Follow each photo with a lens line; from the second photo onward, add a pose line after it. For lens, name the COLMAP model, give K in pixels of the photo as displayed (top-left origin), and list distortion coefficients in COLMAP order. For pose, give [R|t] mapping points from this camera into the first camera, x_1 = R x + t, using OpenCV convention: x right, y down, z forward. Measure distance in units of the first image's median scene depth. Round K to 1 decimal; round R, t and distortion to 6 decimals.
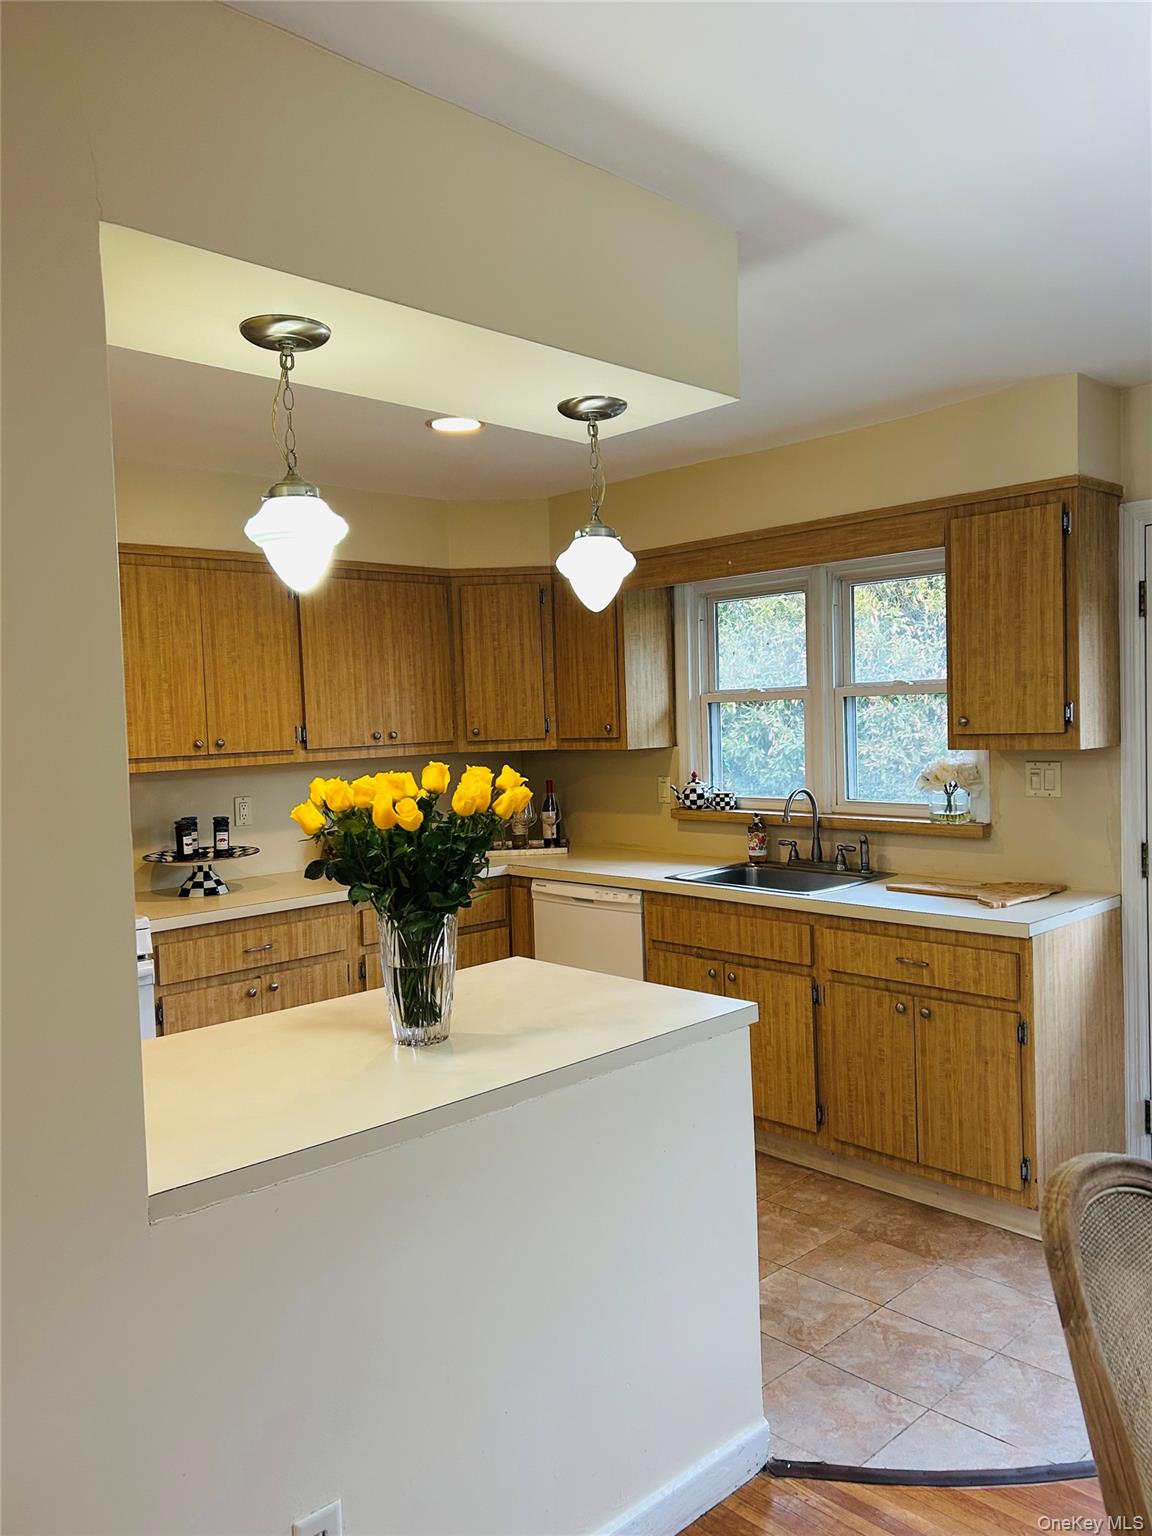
lens RADIAL K [[1152.6, 0, 588.6], [0, 1152.6, 775.5], [0, 0, 1]] dist [0.100703, -0.172947]
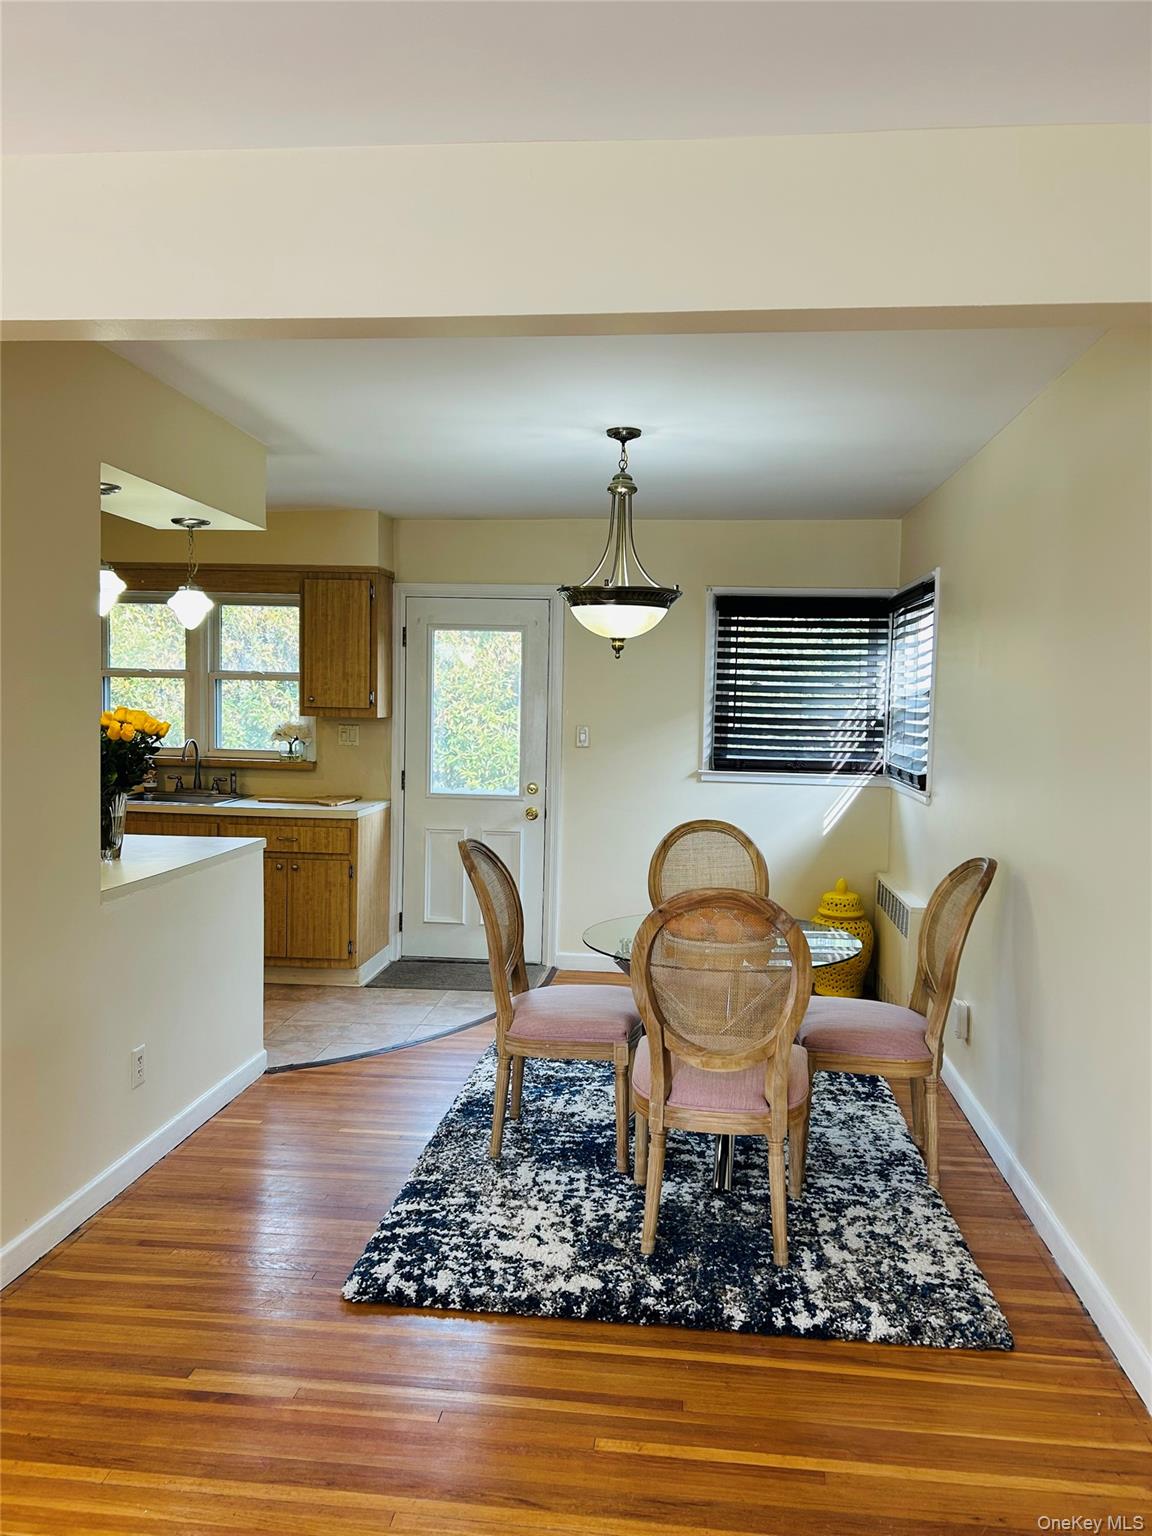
lens RADIAL K [[1151.6, 0, 584.9], [0, 1151.6, 763.2], [0, 0, 1]] dist [0.128110, -0.357874]
pose [[0.763509, 0.010824, 0.645707, -0.417669], [-0.013853, 0.999904, -0.000381, 0.038037], [-0.645649, -0.008653, 0.763585, -0.494712]]
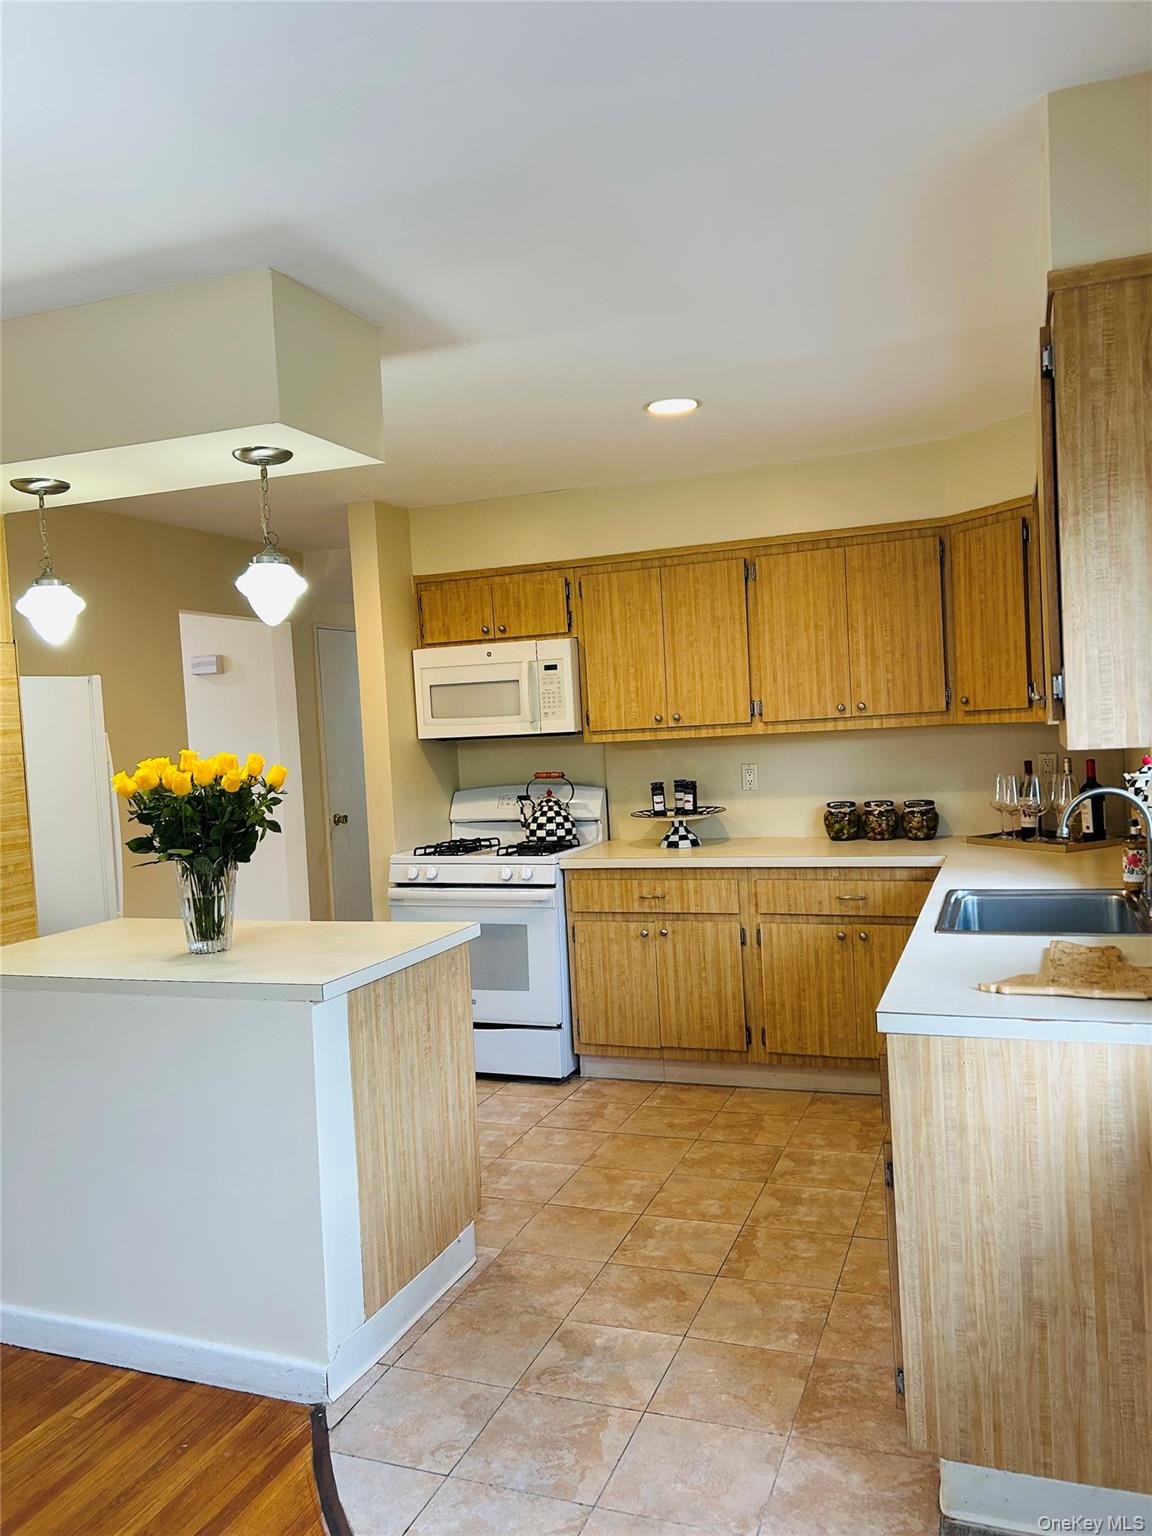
lens RADIAL K [[1152.2, 0, 581.8], [0, 1152.2, 774.4], [0, 0, 1]] dist [0.116203, -0.171090]
pose [[0.422826, 0.051602, -0.904741, 0.715884], [-0.008960, 0.998567, 0.052766, -0.032218], [0.906167, -0.014204, 0.422682, 0.453767]]
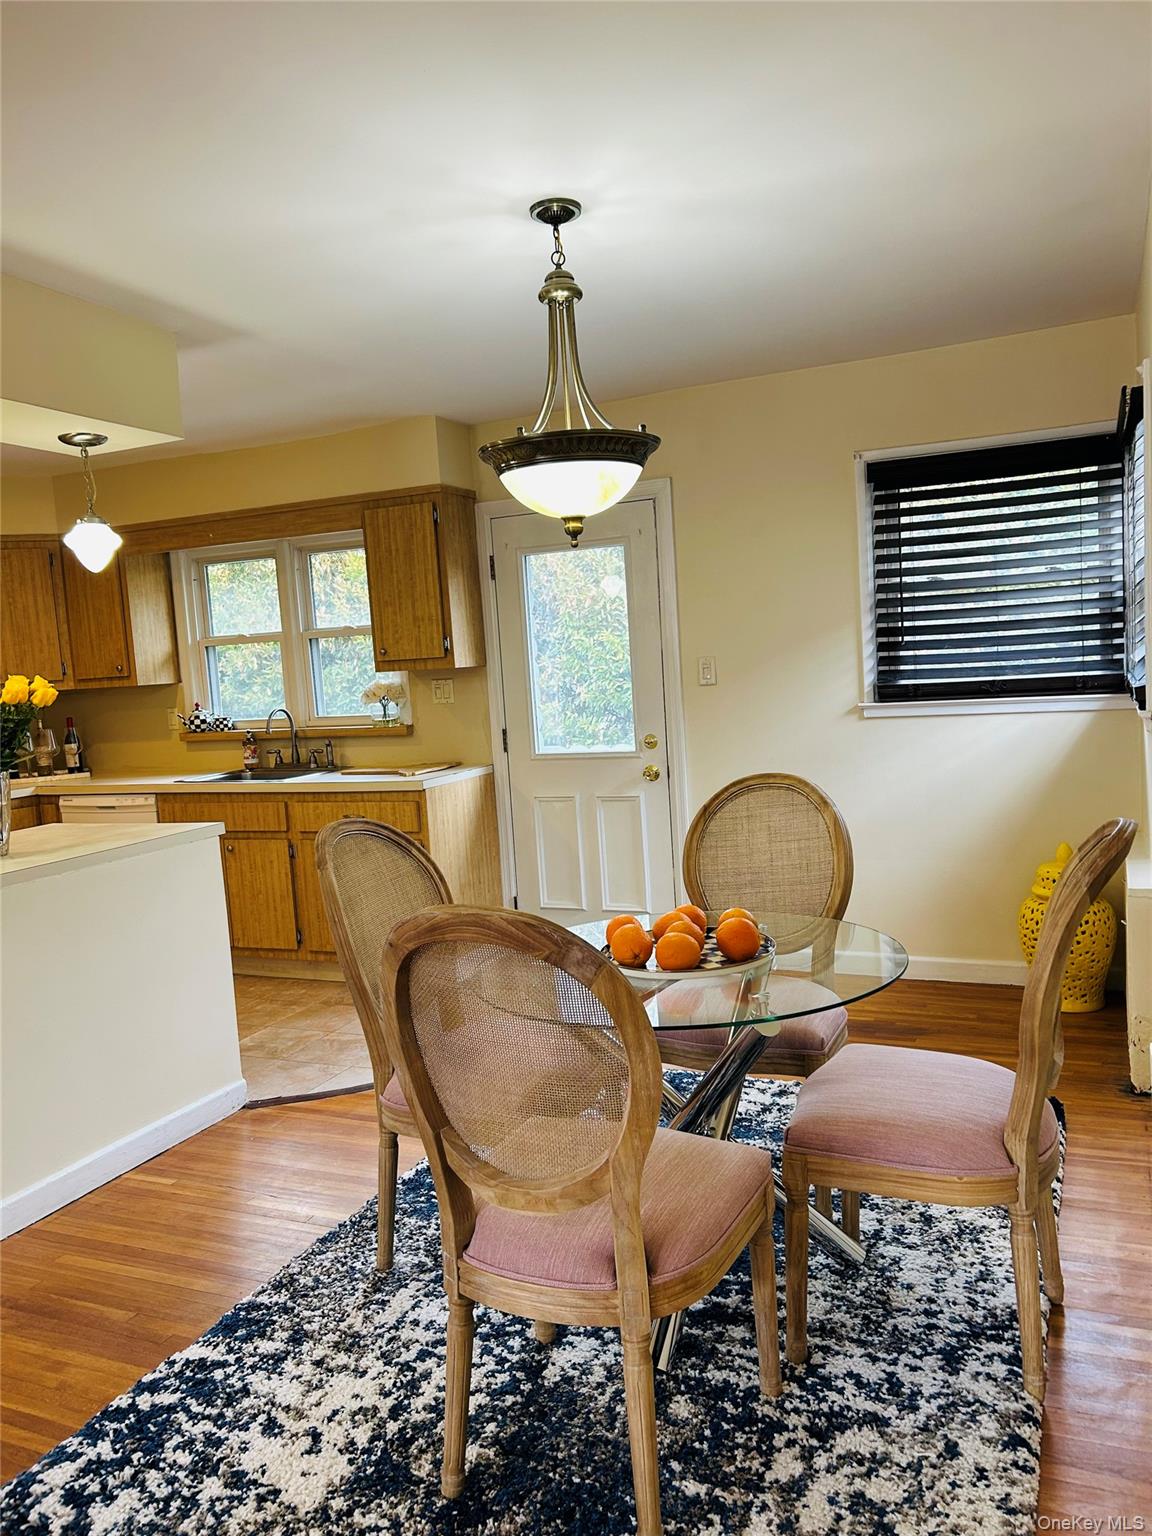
lens RADIAL K [[1160.5, 0, 582.1], [0, 1160.5, 772.5], [0, 0, 1]] dist [0.058270, -0.071439]
pose [[0.927533, -0.061577, 0.368634, 0.009605], [0.051093, 0.997965, 0.038143, 0.054810], [-0.370233, -0.016545, 0.928792, -0.391181]]
